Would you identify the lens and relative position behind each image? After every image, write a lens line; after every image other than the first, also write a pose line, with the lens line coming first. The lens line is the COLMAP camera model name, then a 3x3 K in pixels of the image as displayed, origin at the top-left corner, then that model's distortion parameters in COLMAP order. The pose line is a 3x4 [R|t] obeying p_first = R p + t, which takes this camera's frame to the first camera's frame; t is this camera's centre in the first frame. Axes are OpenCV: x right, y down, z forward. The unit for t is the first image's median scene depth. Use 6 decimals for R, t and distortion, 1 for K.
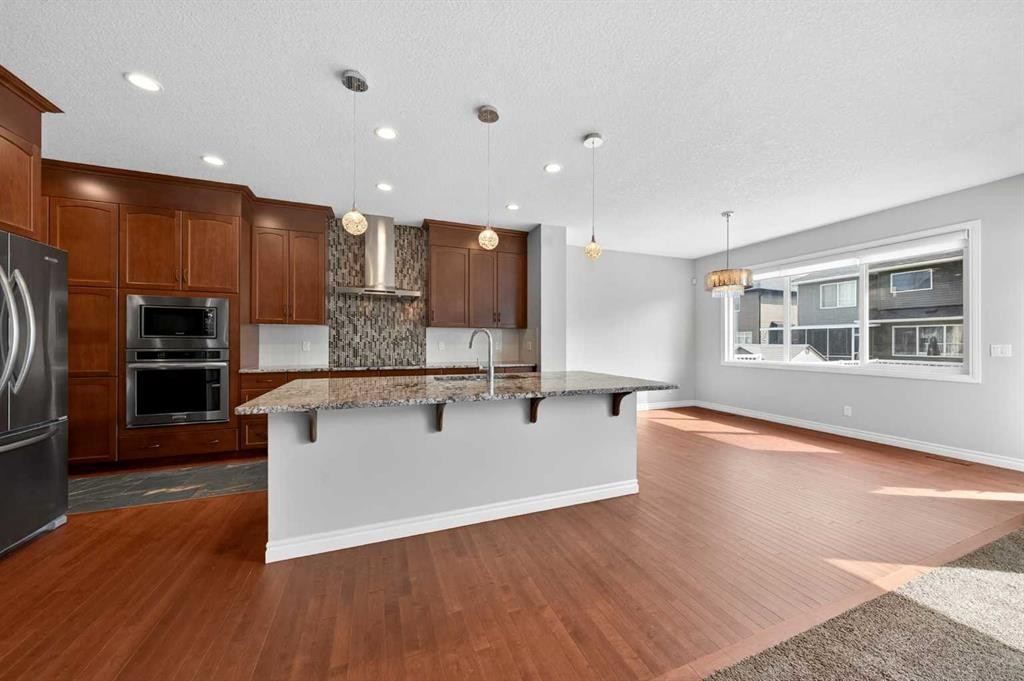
lens RADIAL K [[351.8, 0, 516.7], [0, 351.8, 343.2], [0, 0, 1]] dist [-0.002391, 0.000581]
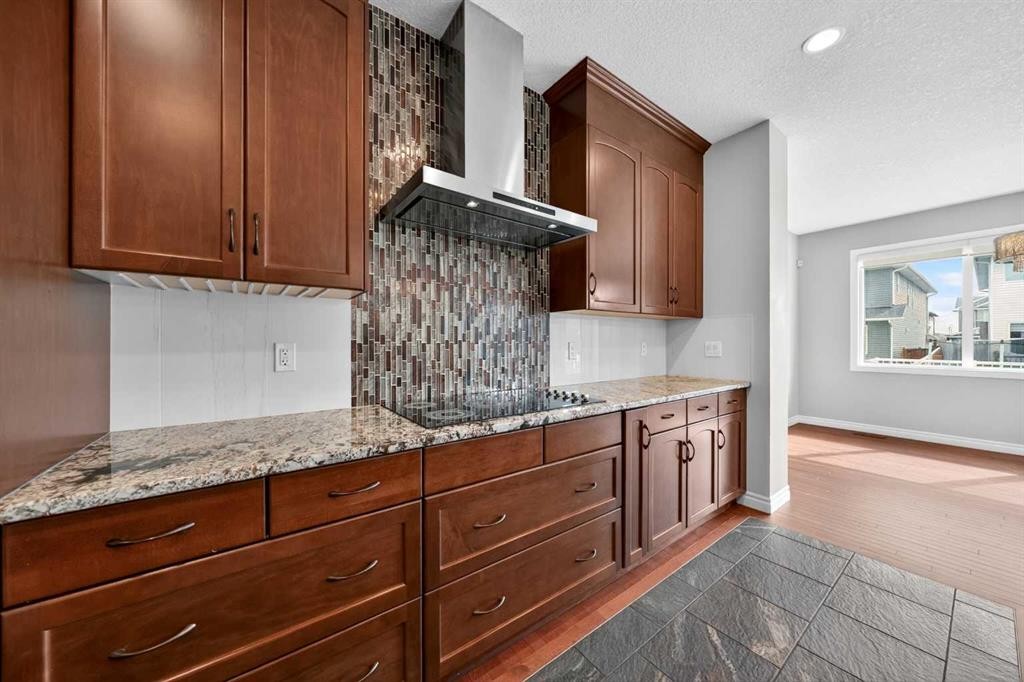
lens RADIAL K [[351.8, 0, 513.7], [0, 351.8, 344.6], [0, 0, 1]] dist [-0.002391, 0.000581]
pose [[0.968375, -0.006440, 0.249418, -0.476286], [0.005800, 0.999978, 0.003299, -0.003604], [-0.249434, -0.001748, 0.968390, 0.630930]]
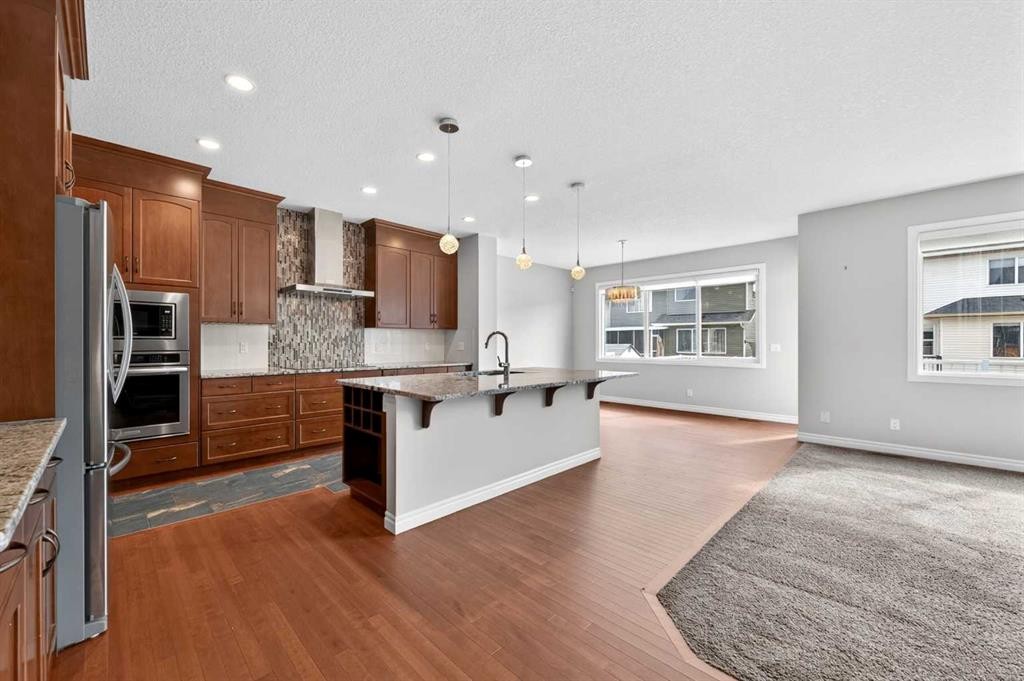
lens RADIAL K [[395.0, 0, 468.8], [0, 395.0, 341.0], [0, 0, 1]] dist [-0.000816, -0.000141]
pose [[0.935996, -0.000798, 0.352009, -0.419845], [0.002595, 0.999986, -0.004633, -0.002465], [-0.352000, 0.005249, 0.935985, -0.136942]]
